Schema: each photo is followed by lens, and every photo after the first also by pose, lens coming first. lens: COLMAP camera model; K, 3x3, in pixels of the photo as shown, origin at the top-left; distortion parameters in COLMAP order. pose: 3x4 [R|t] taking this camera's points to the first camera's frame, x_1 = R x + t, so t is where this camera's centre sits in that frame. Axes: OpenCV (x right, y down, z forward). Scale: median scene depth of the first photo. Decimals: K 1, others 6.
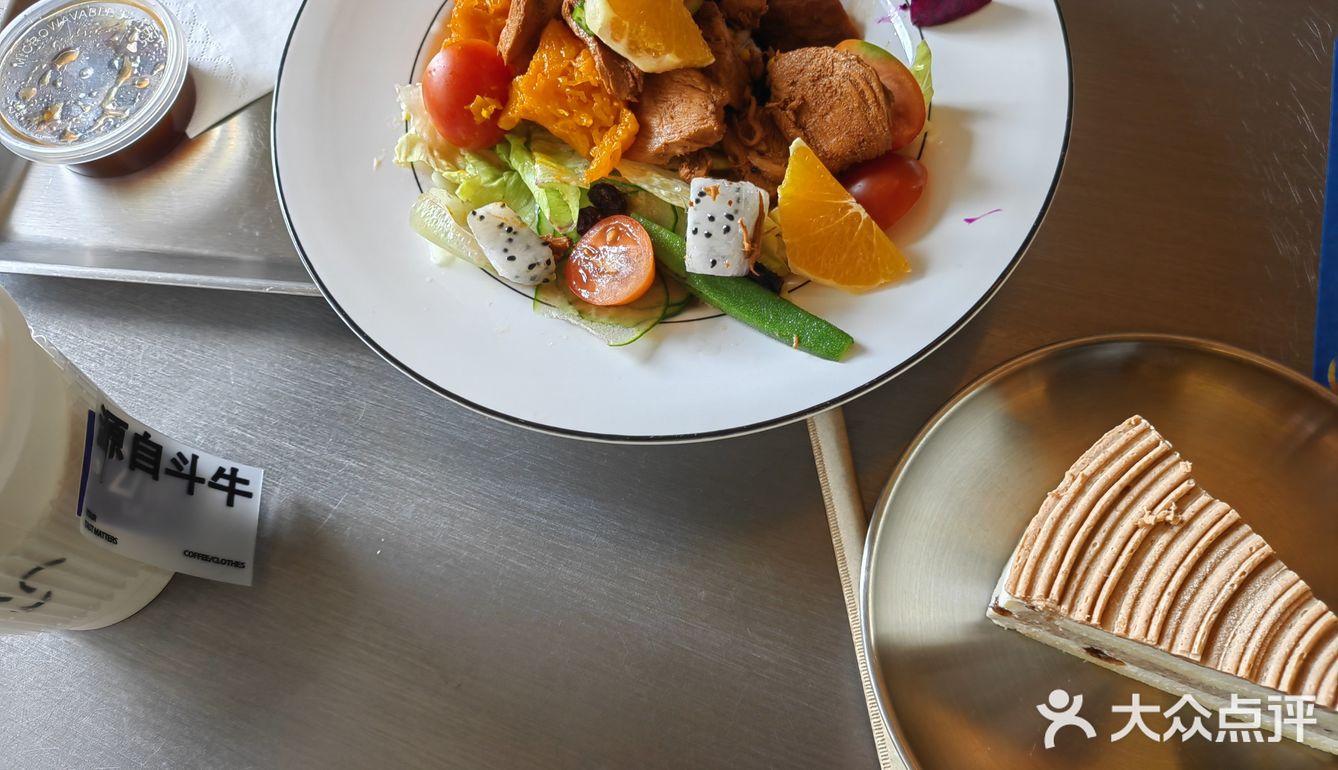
lens RADIAL K [[1398.5, 0, 668.6], [0, 1398.5, 295.4], [0, 0, 1]] dist [-0.068698, -0.012815]
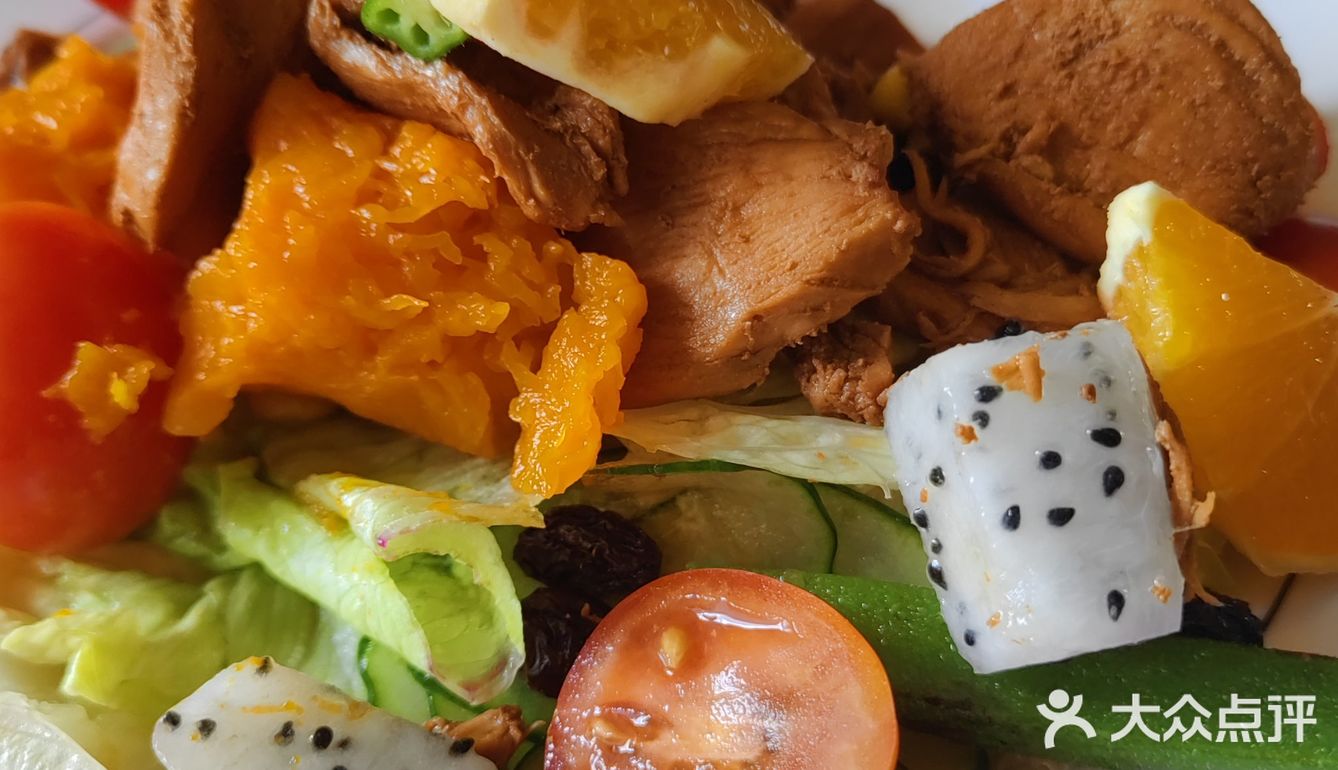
lens RADIAL K [[1398.5, 0, 668.6], [0, 1398.5, 295.4], [0, 0, 1]] dist [-0.068698, -0.012815]
pose [[0.889273, -0.190247, 0.415931, -0.150895], [0.320994, 0.907407, -0.271246, -0.030612], [-0.325815, 0.374724, 0.868002, 0.711902]]
